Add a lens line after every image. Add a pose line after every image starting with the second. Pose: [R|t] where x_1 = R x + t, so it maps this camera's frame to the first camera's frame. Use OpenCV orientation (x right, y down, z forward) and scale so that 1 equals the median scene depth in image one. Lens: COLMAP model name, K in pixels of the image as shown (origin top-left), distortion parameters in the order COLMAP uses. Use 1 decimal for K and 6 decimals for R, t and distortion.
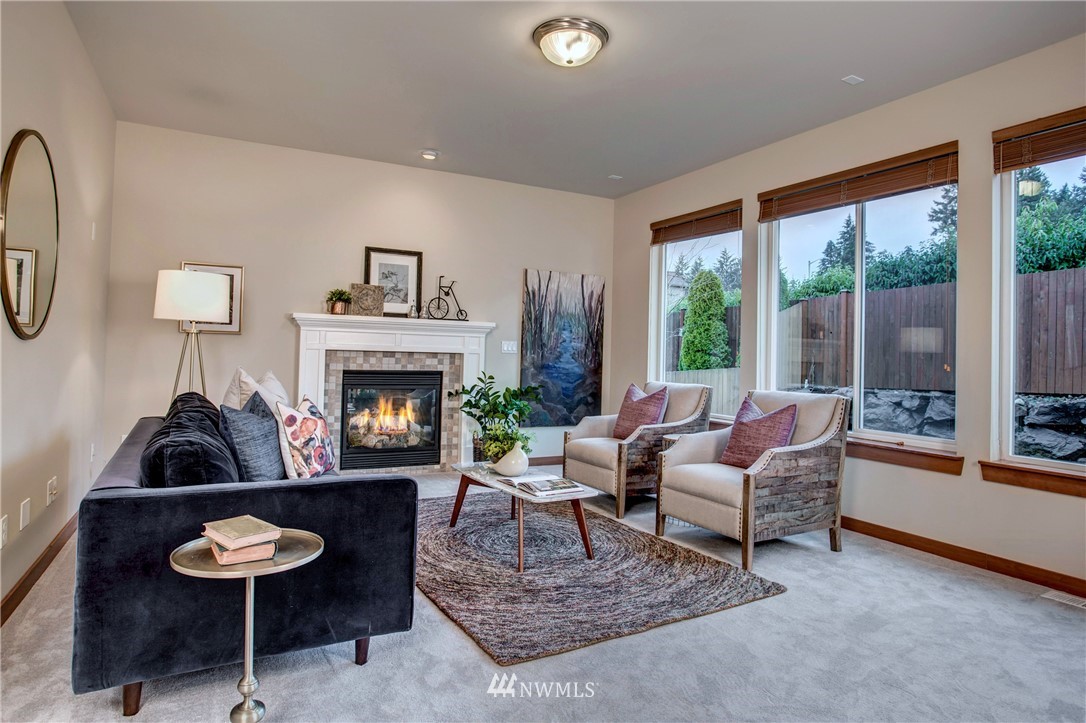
lens RADIAL K [[634.5, 0, 549.6], [0, 634.5, 334.6], [0, 0, 1]] dist [-0.064352, 0.001050]
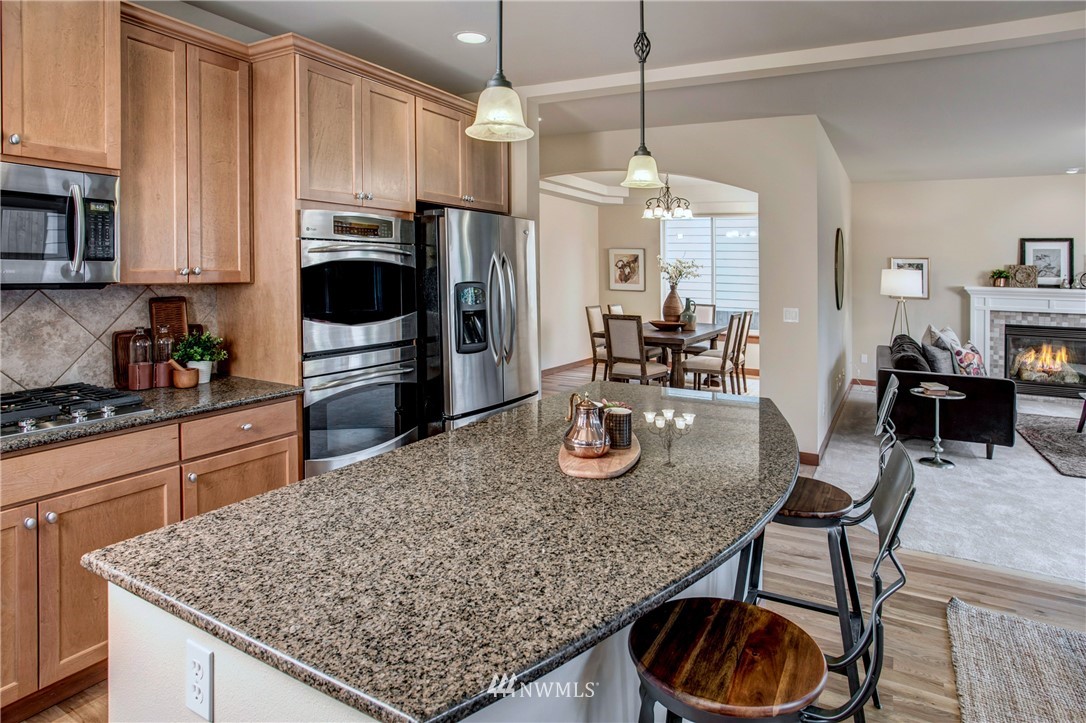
lens RADIAL K [[635.3, 0, 542.6], [0, 635.3, 259.1], [0, 0, 1]] dist [-0.003733, -0.000057]
pose [[0.538934, -0.028310, -0.841872, 0.328910], [0.017860, 0.999594, -0.022180, -0.079643], [0.842159, -0.003082, 0.539221, -0.680503]]
